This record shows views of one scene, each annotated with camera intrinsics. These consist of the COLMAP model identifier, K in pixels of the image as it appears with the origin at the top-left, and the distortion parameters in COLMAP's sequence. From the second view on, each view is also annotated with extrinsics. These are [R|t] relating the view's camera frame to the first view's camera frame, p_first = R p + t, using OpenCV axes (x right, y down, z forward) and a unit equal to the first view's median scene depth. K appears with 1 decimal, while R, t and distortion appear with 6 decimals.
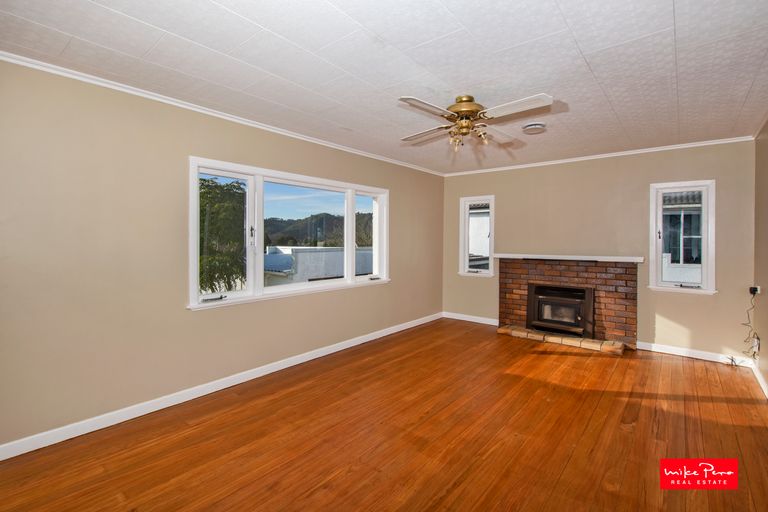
lens RADIAL K [[354.1, 0, 394.6], [0, 354.1, 234.3], [0, 0, 1]] dist [0.003266, 0.000317]
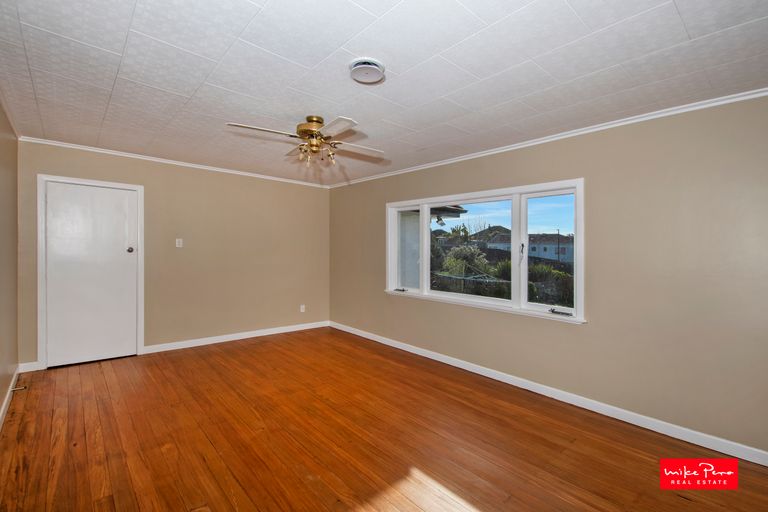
lens RADIAL K [[345.4, 0, 384.5], [0, 345.4, 253.6], [0, 0, 1]] dist [0.000012, -0.000380]
pose [[-0.148505, 0.003912, -0.988904, 1.253072], [-0.015815, 0.999855, 0.006330, 0.016358], [0.988785, 0.016580, -0.148422, 1.426015]]
